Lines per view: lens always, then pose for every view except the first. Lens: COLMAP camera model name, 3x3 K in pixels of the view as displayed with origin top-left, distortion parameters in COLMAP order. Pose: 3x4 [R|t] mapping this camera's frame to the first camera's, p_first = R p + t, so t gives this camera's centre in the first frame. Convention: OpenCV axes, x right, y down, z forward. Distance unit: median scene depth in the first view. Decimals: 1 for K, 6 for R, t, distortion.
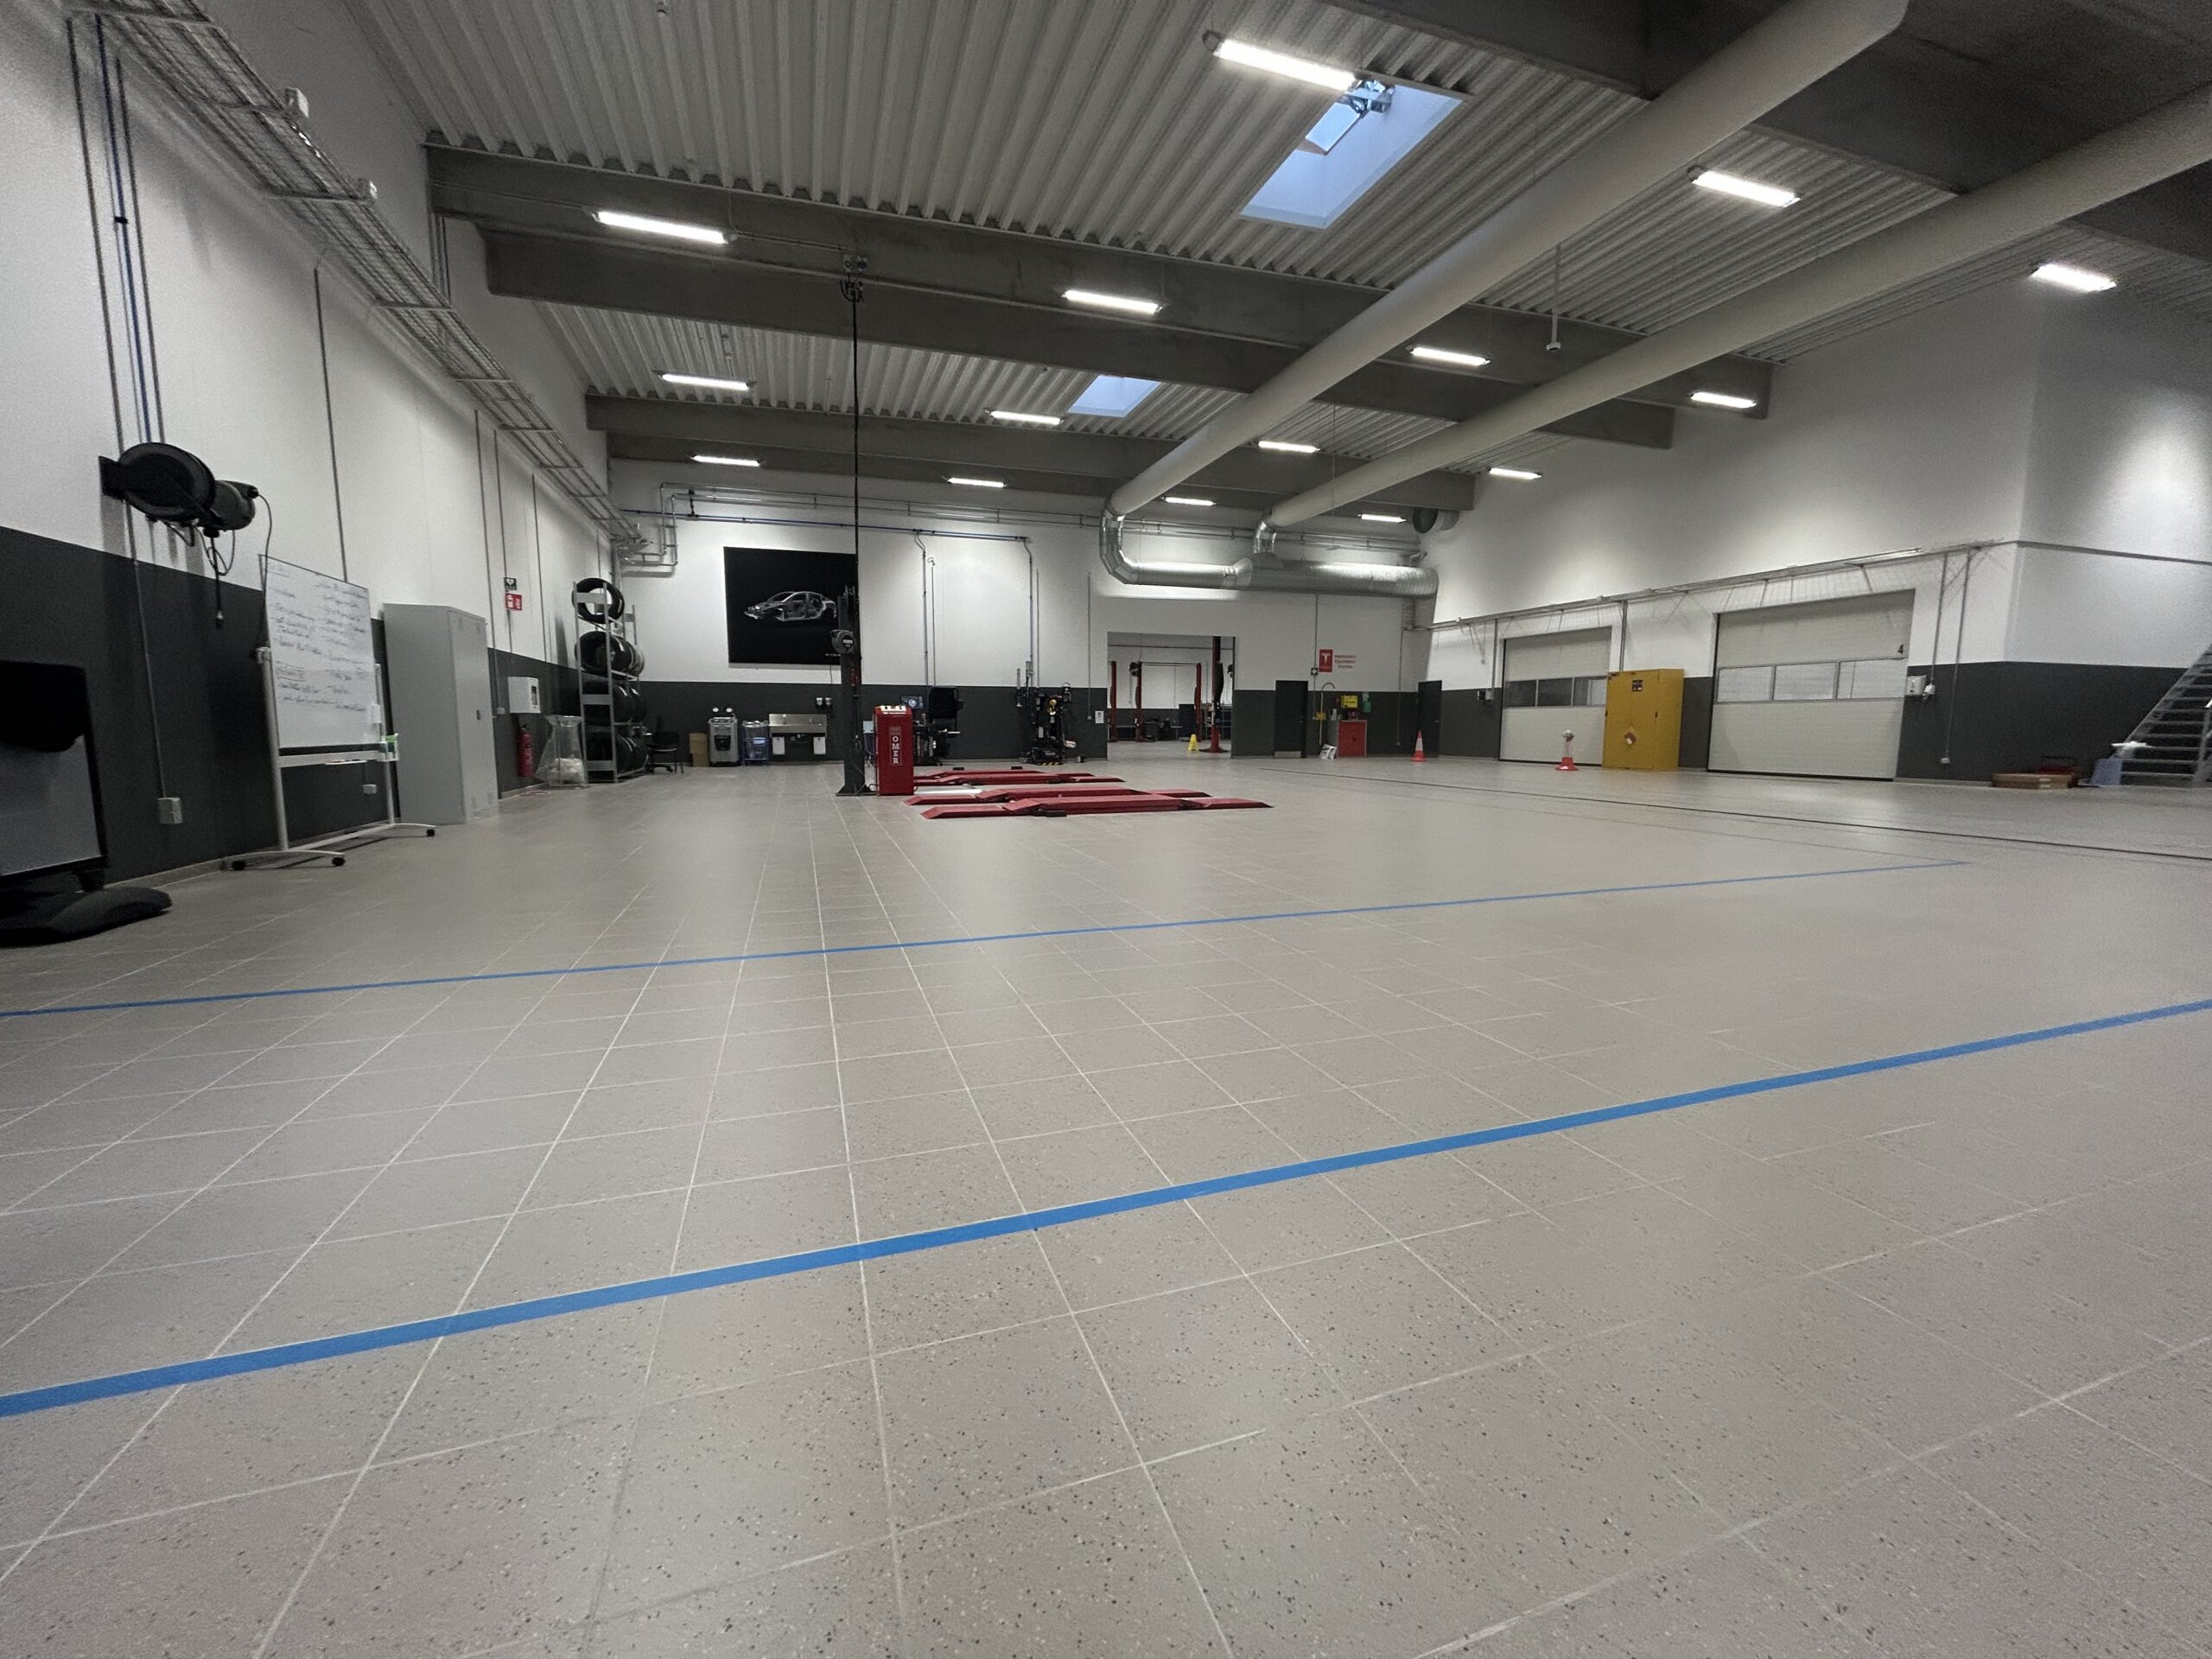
lens RADIAL K [[897.7, 0, 1098.5], [0, 897.7, 826.4], [0, 0, 1]] dist [0.002056, 0.000210]
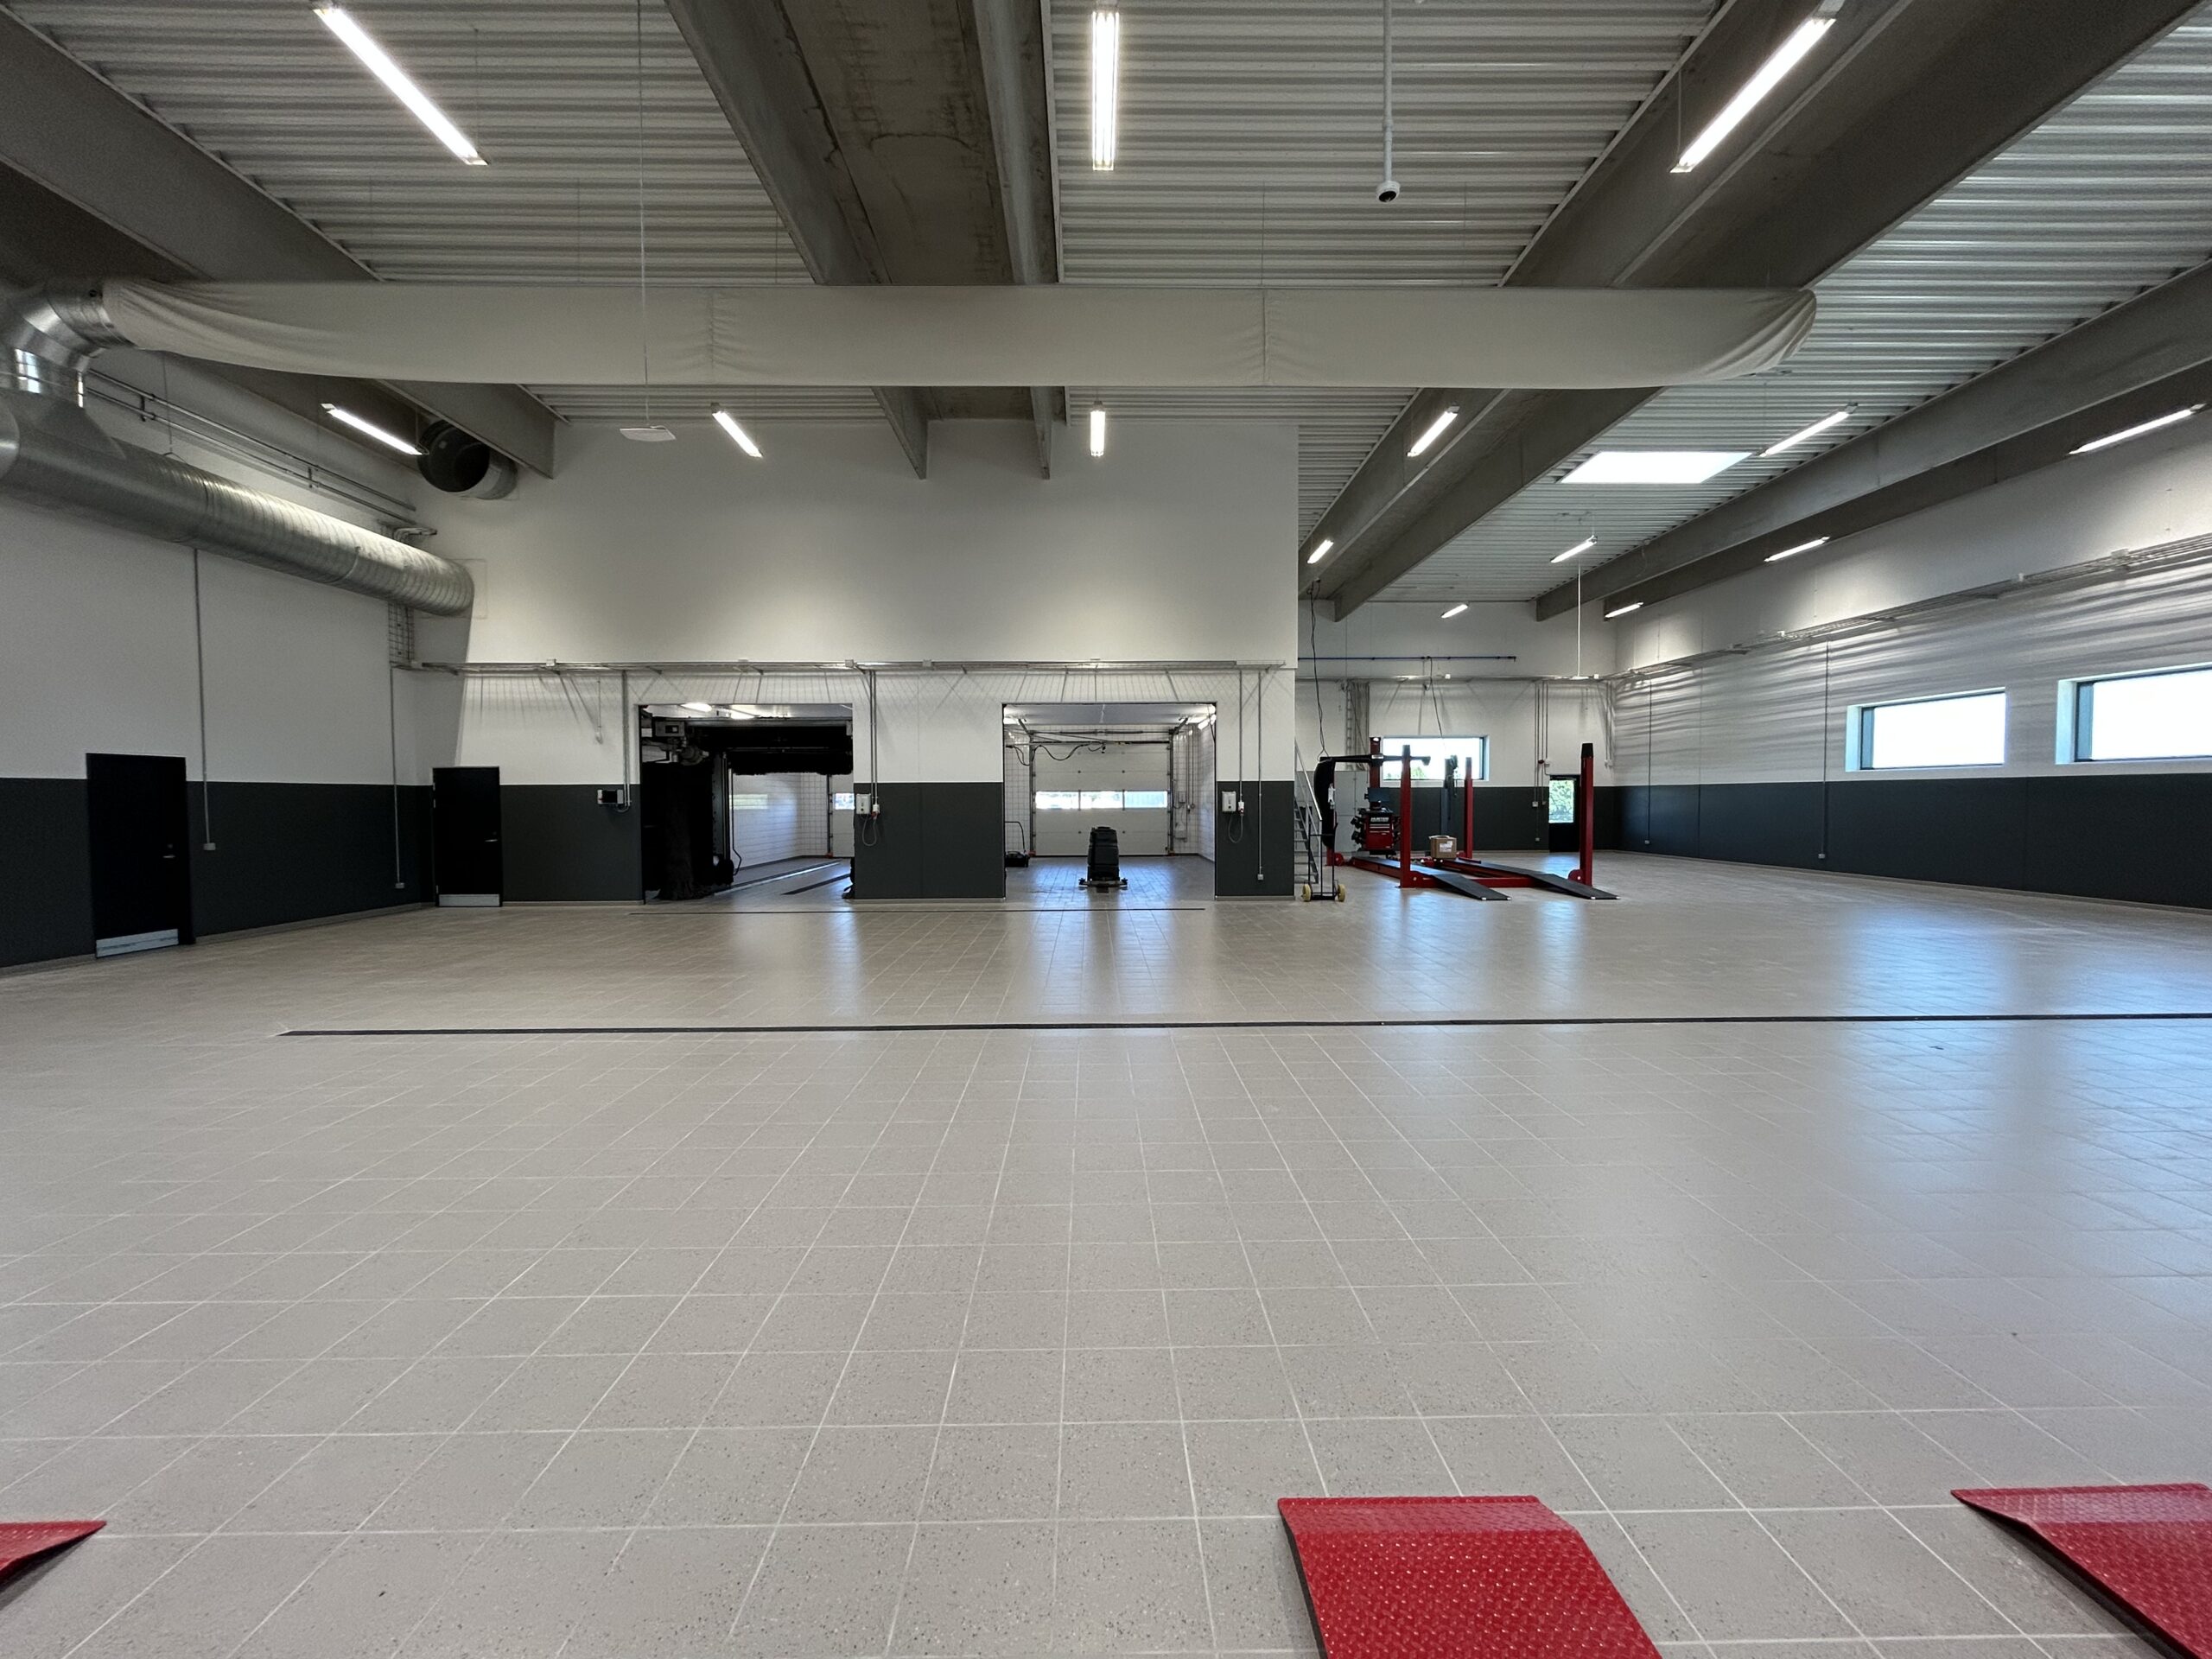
lens RADIAL K [[897.7, 0, 1093.9], [0, 897.7, 826.3], [0, 0, 1]] dist [0.002056, 0.000210]
pose [[0.302268, -0.031335, 0.952708, -0.036709], [0.114471, 0.993420, -0.003644, -0.087758], [-0.946325, 0.110159, 0.303866, 0.520386]]
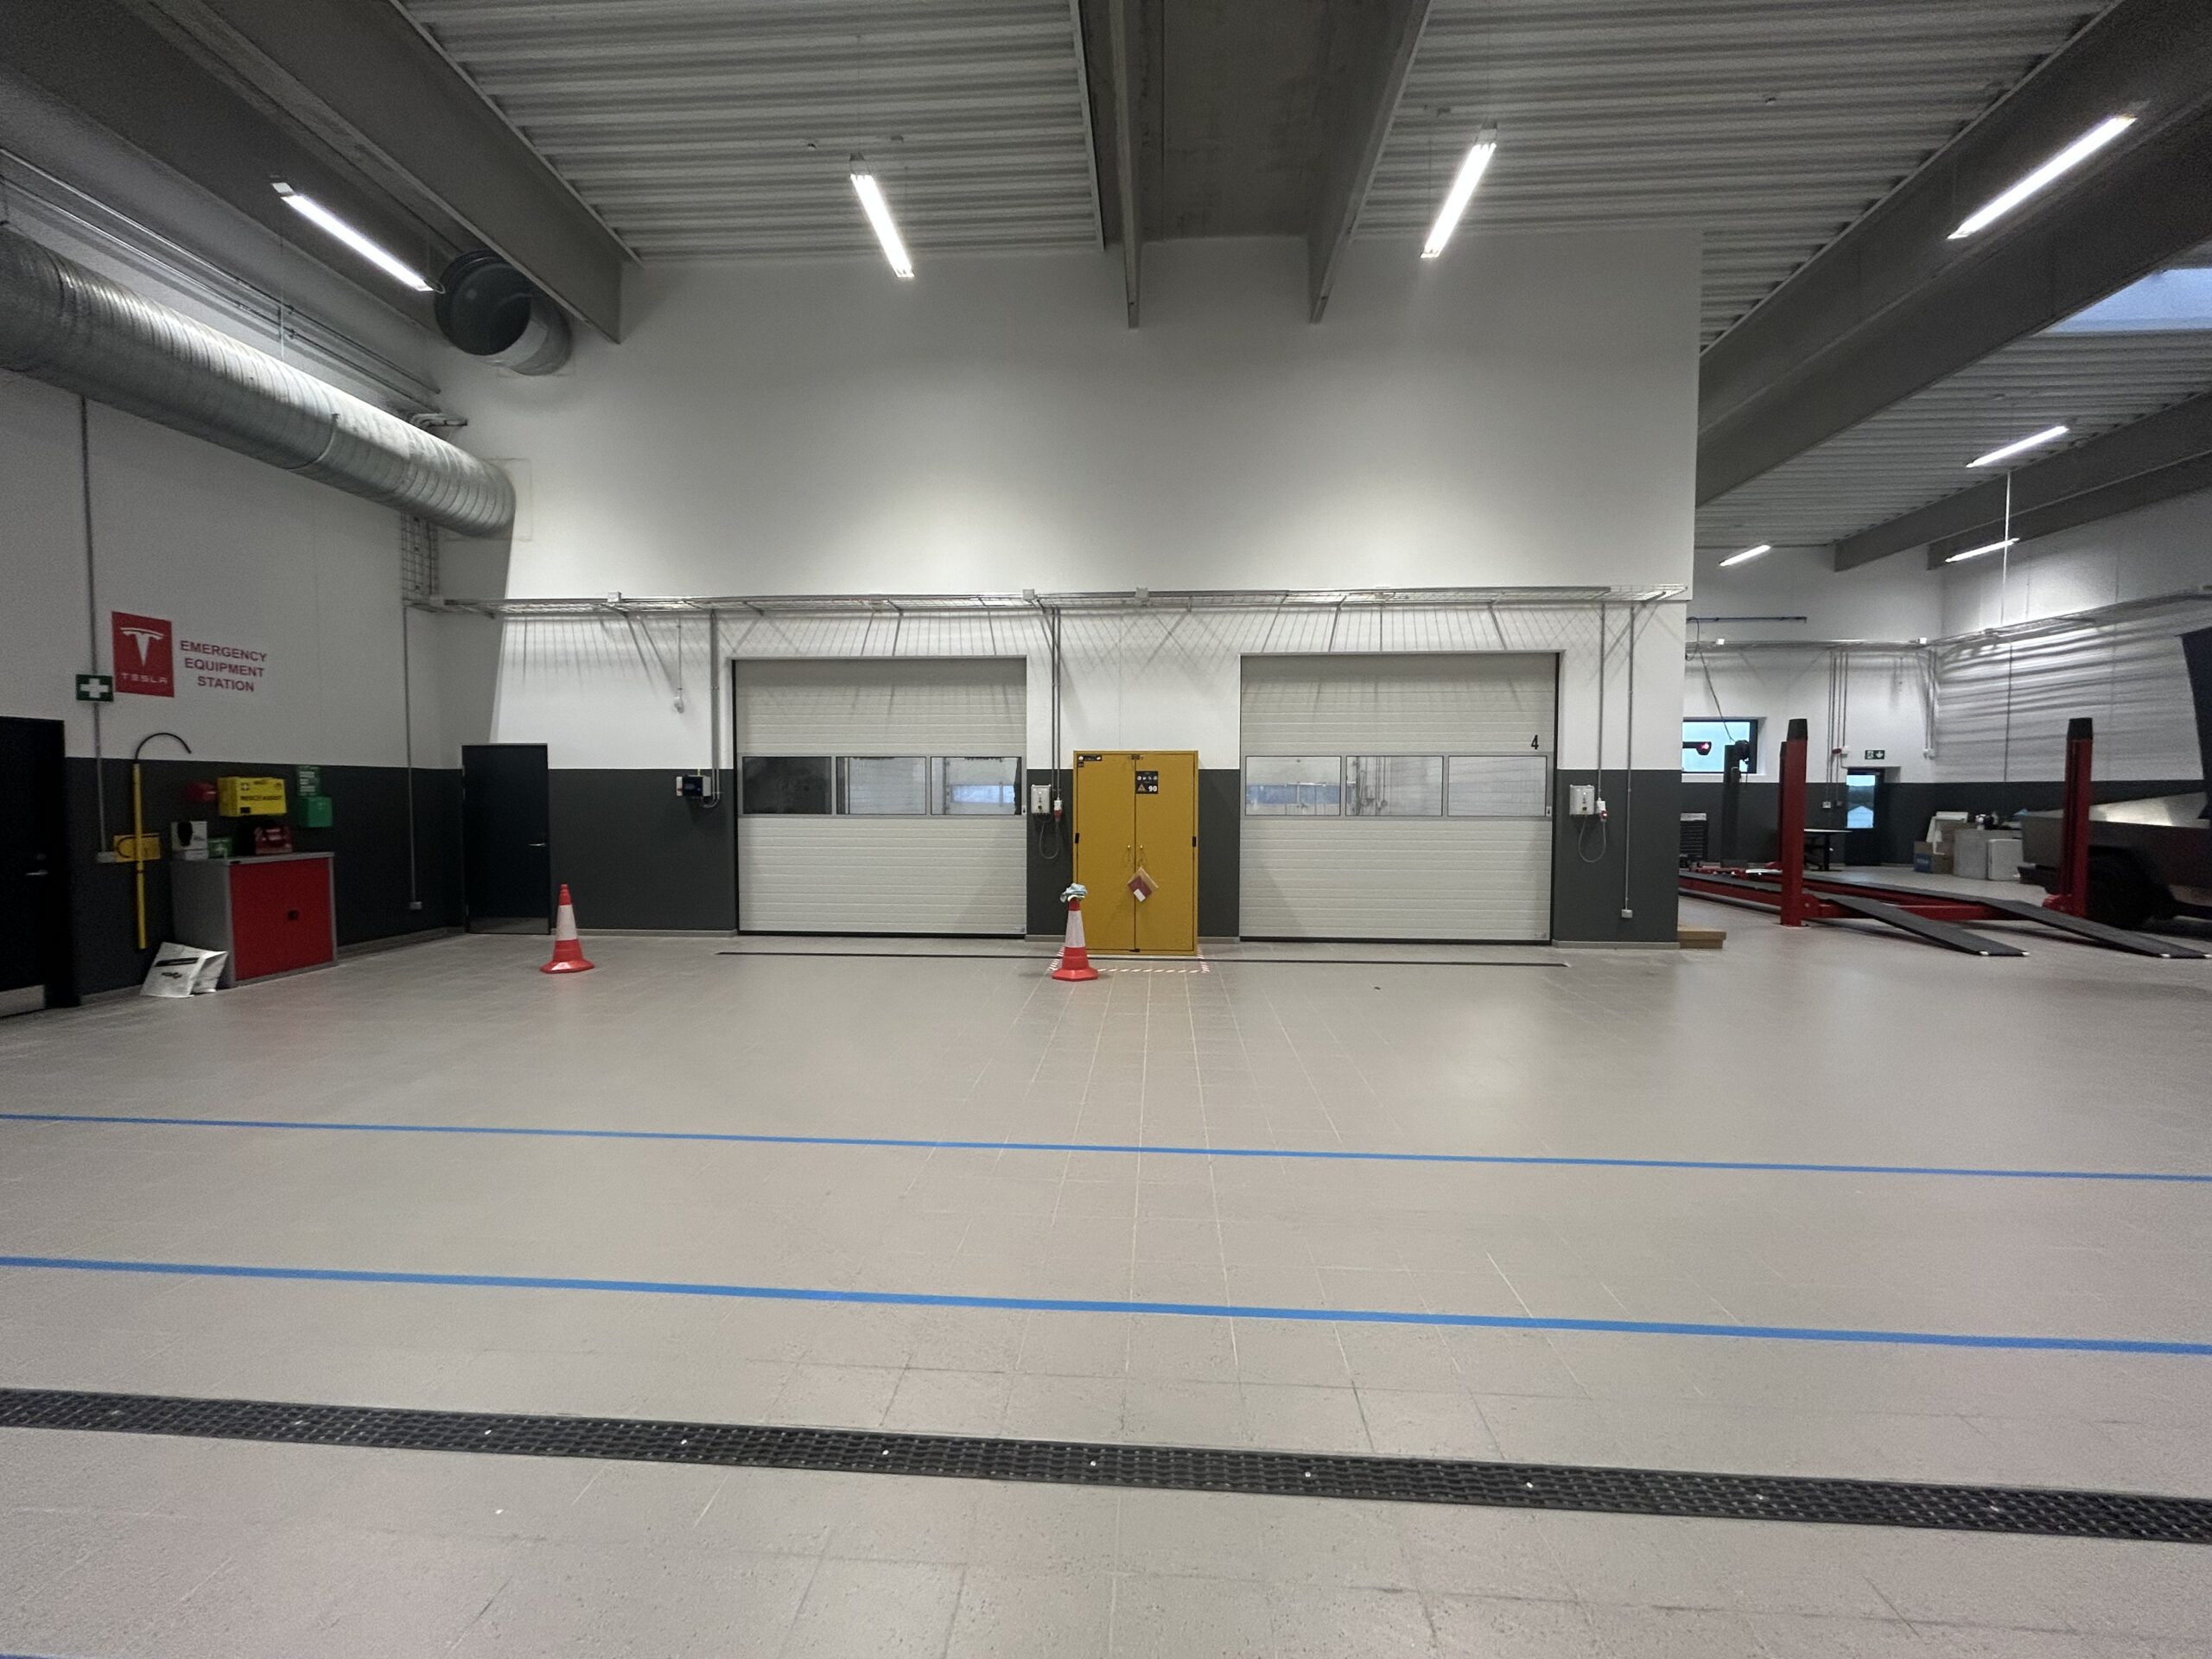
lens RADIAL K [[897.7, 0, 1095.8], [0, 897.7, 827.2], [0, 0, 1]] dist [0.002056, 0.000210]
pose [[0.376883, -0.034892, 0.925603, 0.107517], [0.103490, 0.994620, -0.004645, -0.104548], [-0.920461, 0.097541, 0.378466, 0.663680]]
